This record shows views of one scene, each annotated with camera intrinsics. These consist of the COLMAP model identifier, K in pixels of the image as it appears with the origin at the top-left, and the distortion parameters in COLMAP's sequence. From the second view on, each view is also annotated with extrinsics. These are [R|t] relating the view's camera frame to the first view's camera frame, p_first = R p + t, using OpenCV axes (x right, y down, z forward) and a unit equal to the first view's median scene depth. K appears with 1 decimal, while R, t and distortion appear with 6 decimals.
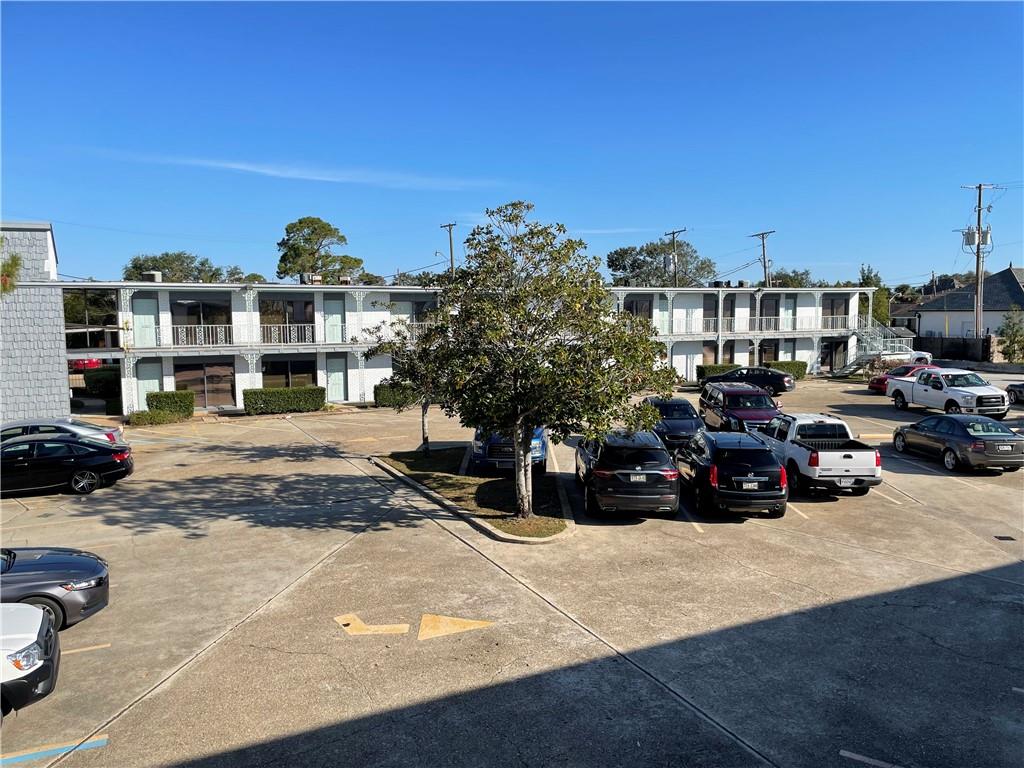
lens RADIAL K [[789.3, 0, 512.0], [0, 789.3, 384.0], [0, 0, 1]] dist [0.087897, -0.002197]
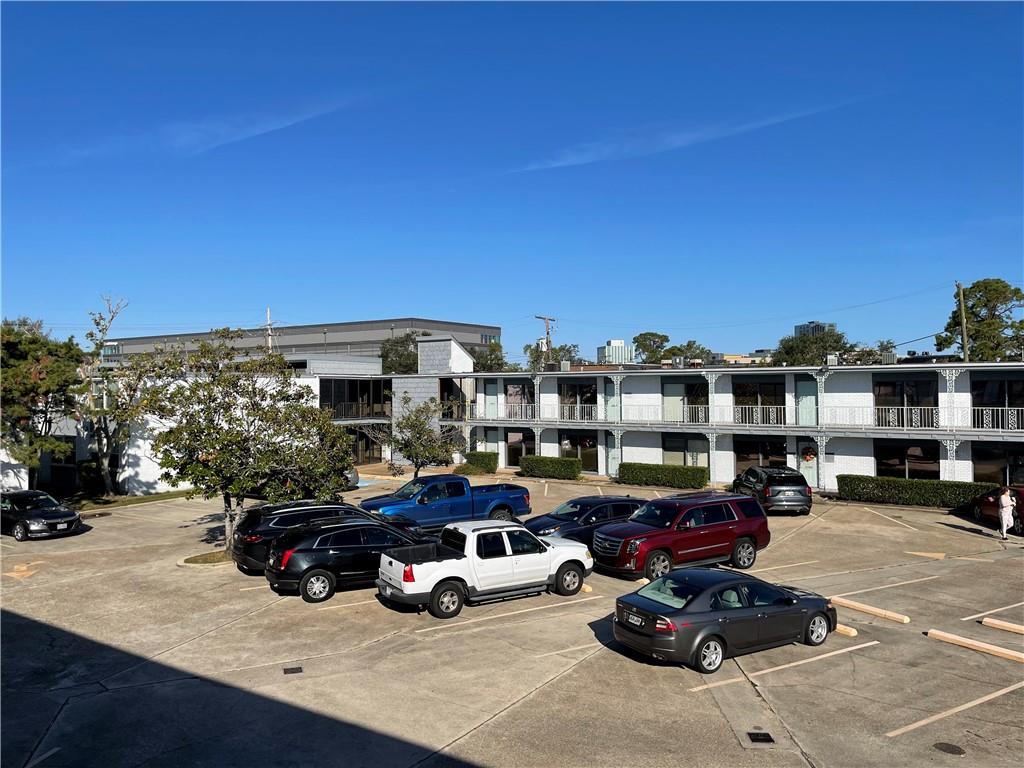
lens RADIAL K [[777.3, 0, 512.0], [0, 777.3, 384.0], [0, 0, 1]] dist [0.002336, -0.004239]
pose [[0.483465, -0.003346, -0.875357, 0.441333], [-0.084669, 0.995125, -0.050567, -0.025816], [0.871259, 0.098563, 0.480825, 0.244365]]
